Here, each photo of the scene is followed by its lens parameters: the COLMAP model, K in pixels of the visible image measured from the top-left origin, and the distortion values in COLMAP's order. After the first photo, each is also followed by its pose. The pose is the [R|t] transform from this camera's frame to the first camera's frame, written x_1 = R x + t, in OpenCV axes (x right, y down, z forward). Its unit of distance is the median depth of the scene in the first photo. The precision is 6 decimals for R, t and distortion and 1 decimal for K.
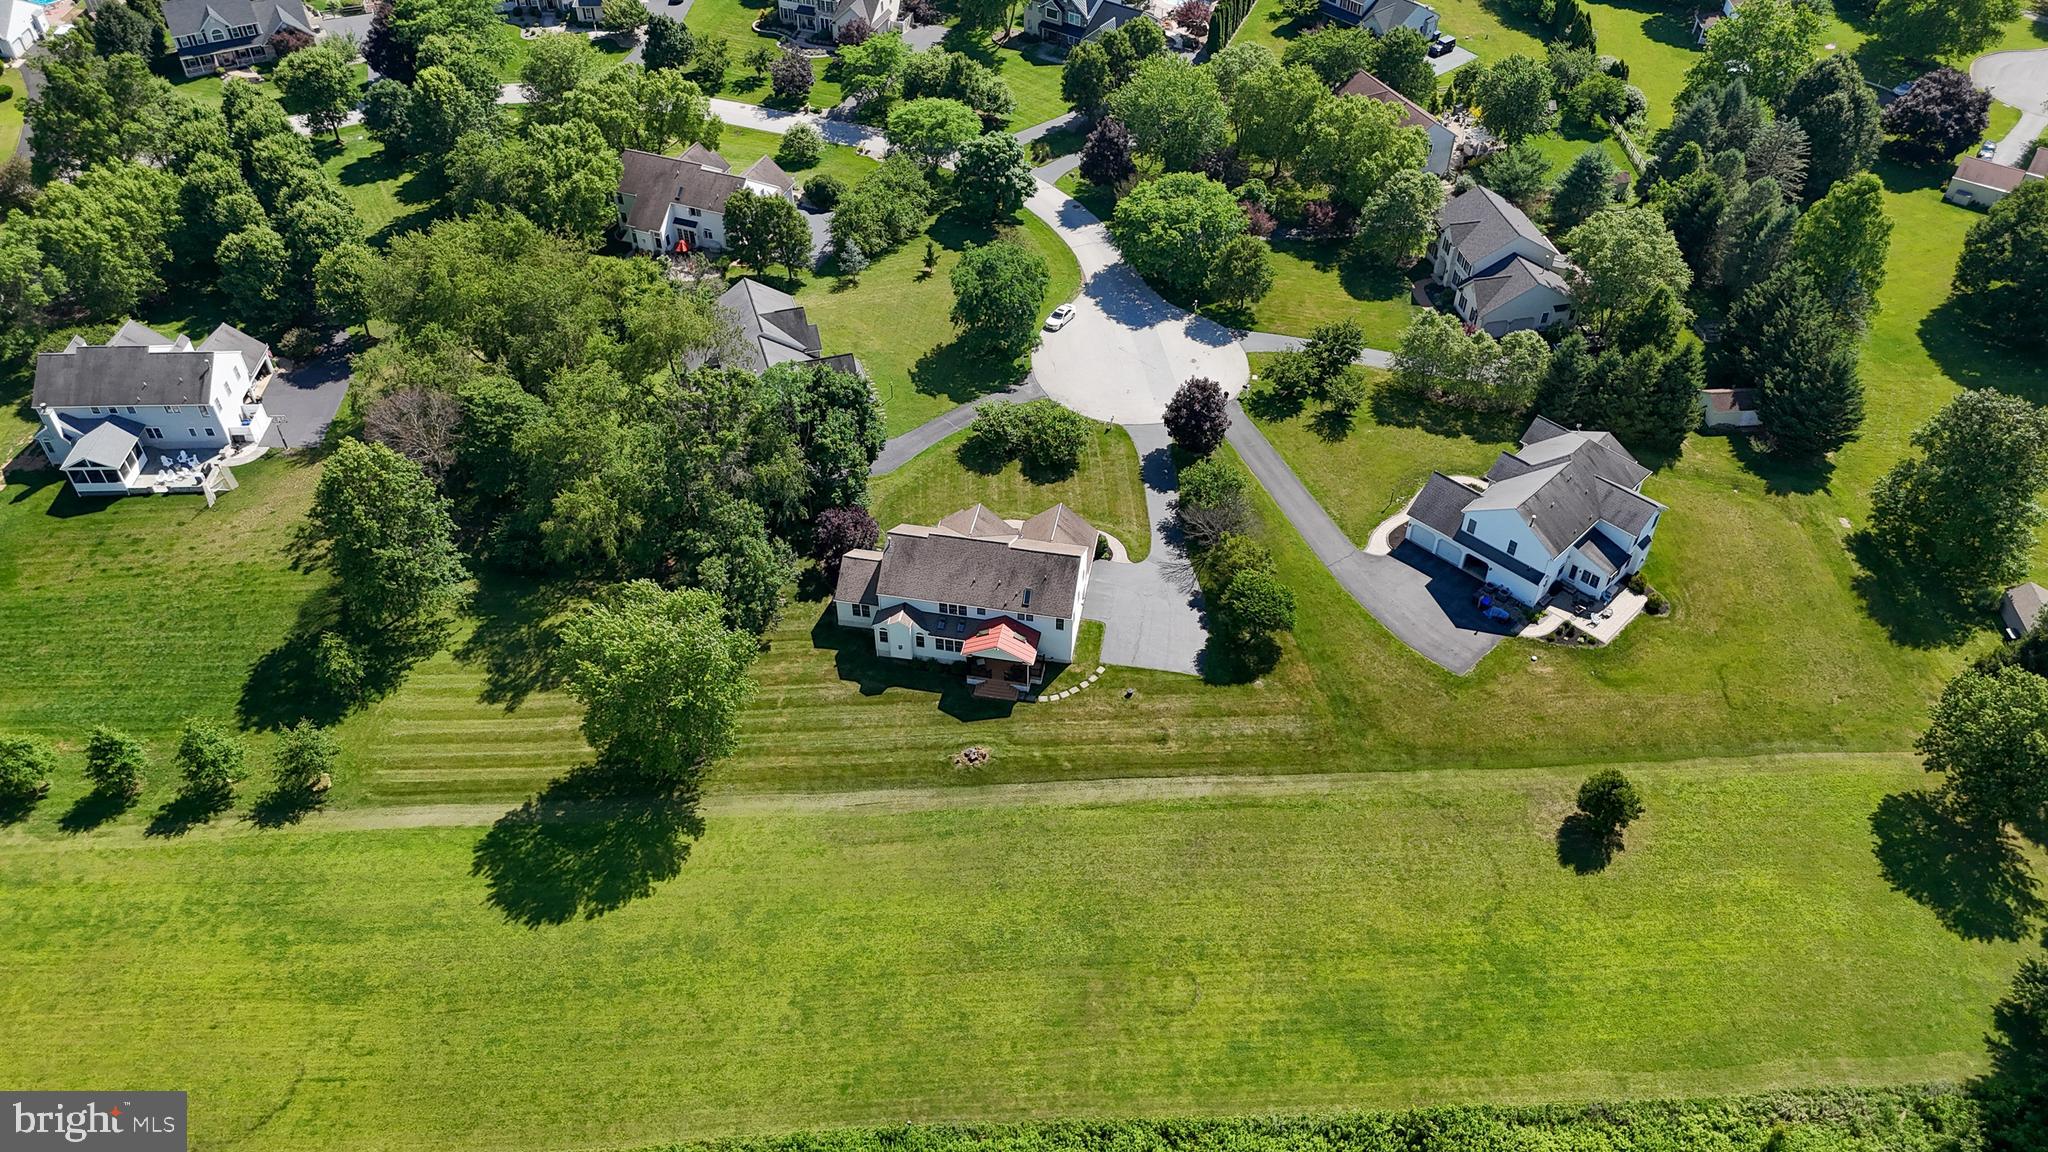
lens RADIAL K [[1479.6, 0, 1024.0], [0, 1479.6, 576.0], [0, 0, 1]] dist [0.078326, -0.064234]
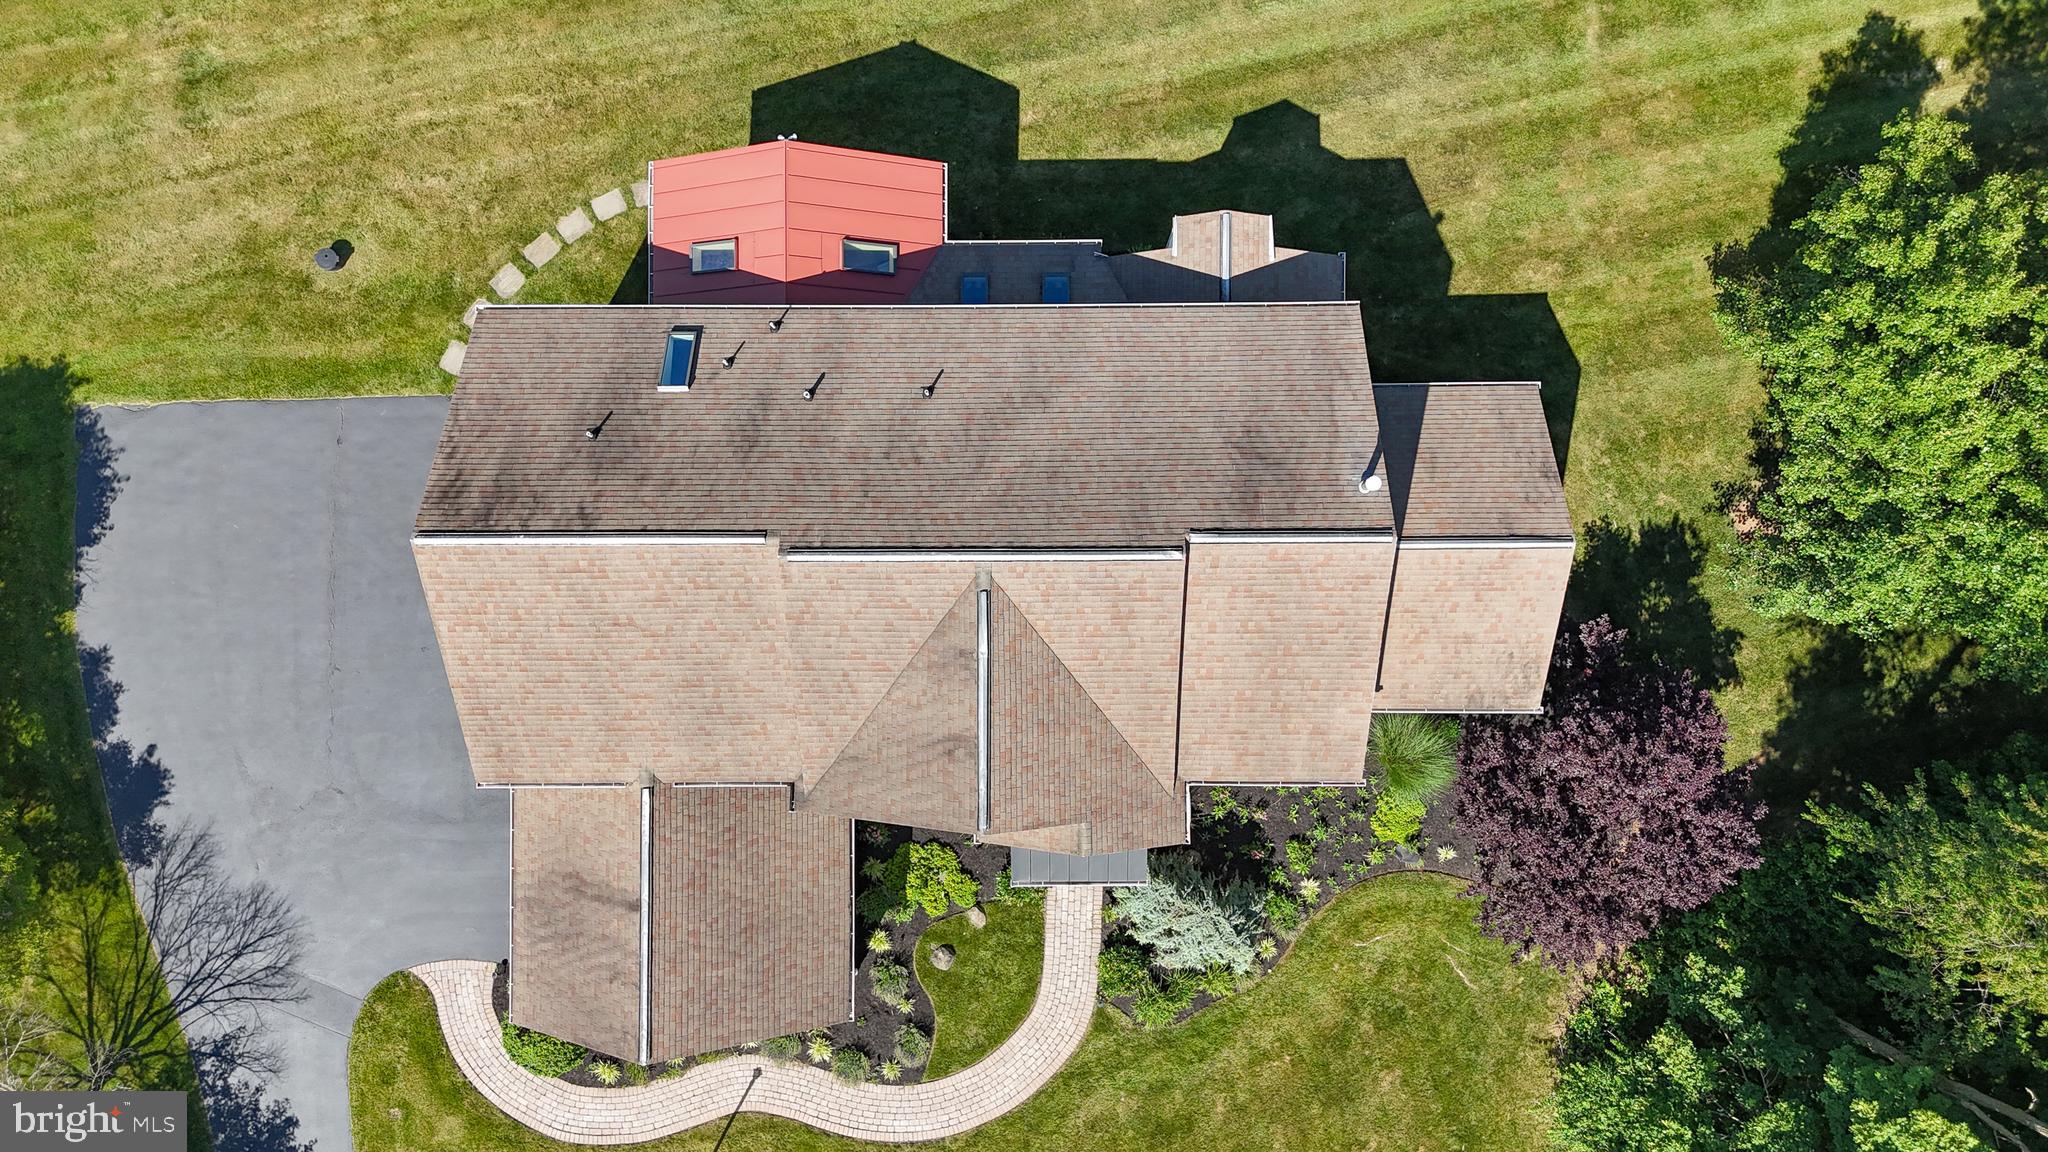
lens RADIAL K [[1542.4, 0, 1024.0], [0, 1542.4, 576.0], [0, 0, 1]] dist [0.070142, -0.093947]
pose [[-0.983082, 0.183156, 0.001944, -0.042304], [-0.119957, -0.651812, 0.748834, -0.184949], [0.138420, 0.735932, 0.662755, 0.859964]]
